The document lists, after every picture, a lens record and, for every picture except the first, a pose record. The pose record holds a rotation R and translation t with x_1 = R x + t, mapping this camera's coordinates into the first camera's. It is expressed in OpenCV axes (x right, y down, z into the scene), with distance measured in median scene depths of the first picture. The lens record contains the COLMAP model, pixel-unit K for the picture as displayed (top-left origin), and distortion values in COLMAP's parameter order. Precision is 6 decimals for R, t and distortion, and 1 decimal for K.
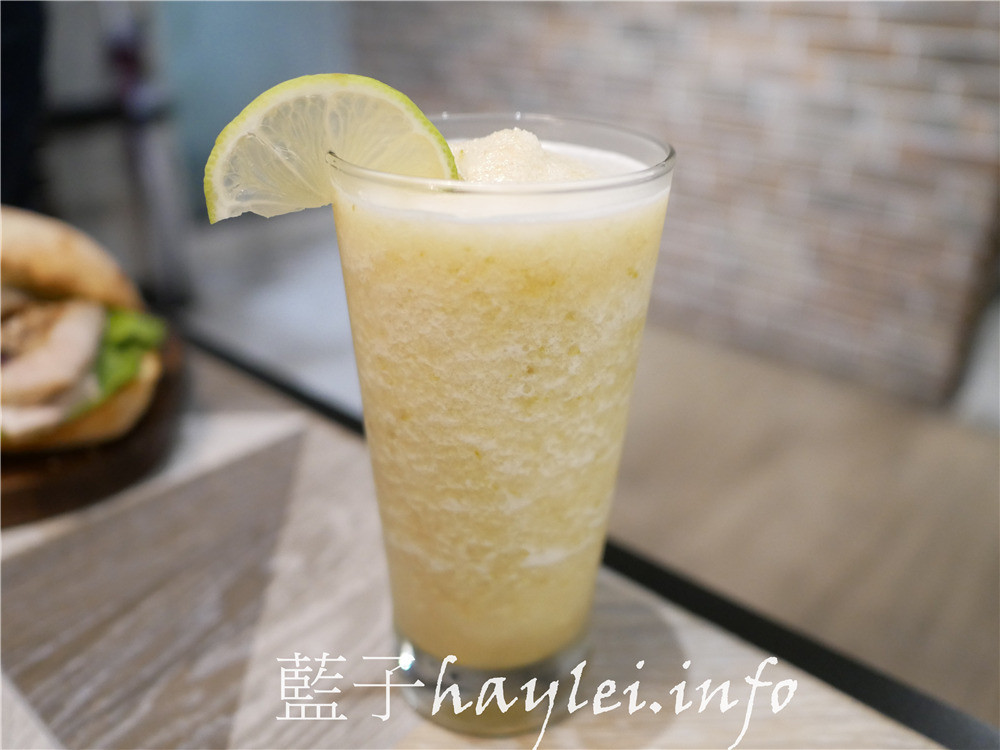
lens RADIAL K [[862.8, 0, 516.7], [0, 862.8, 376.4], [0, 0, 1]] dist [-0.019341, -0.001103]
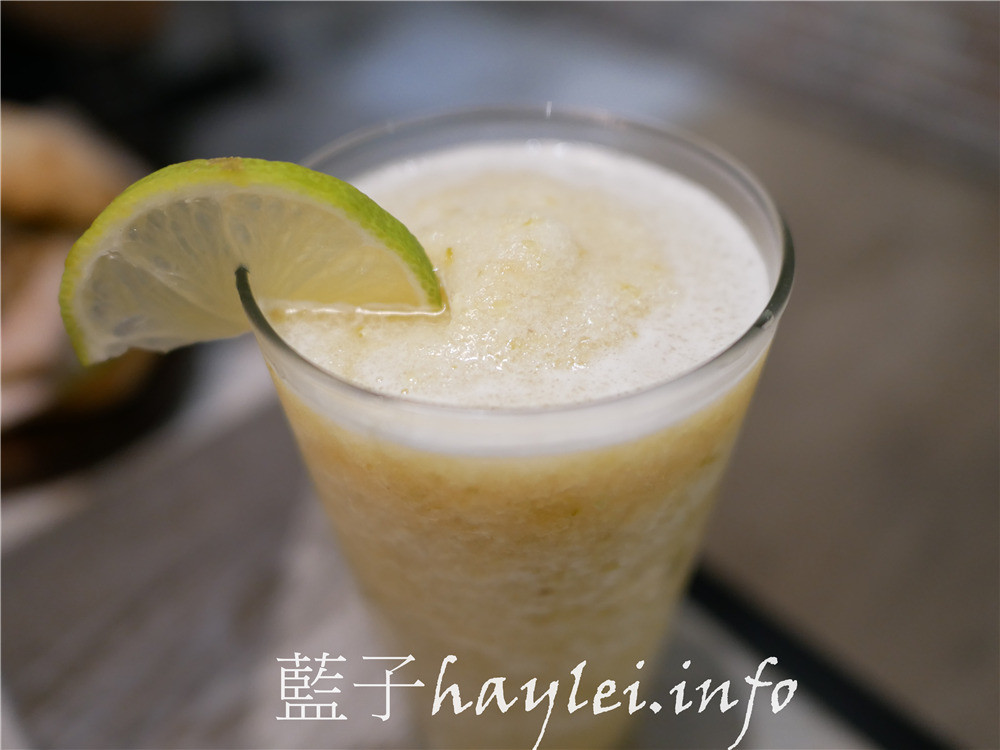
lens RADIAL K [[862.8, 0, 498.3], [0, 862.8, 377.3], [0, 0, 1]] dist [-0.019341, -0.001103]
pose [[0.991938, 0.040852, -0.119958, 0.055955], [-0.012709, 0.973912, 0.226571, -0.332954], [0.126085, -0.223220, 0.966579, 0.385093]]
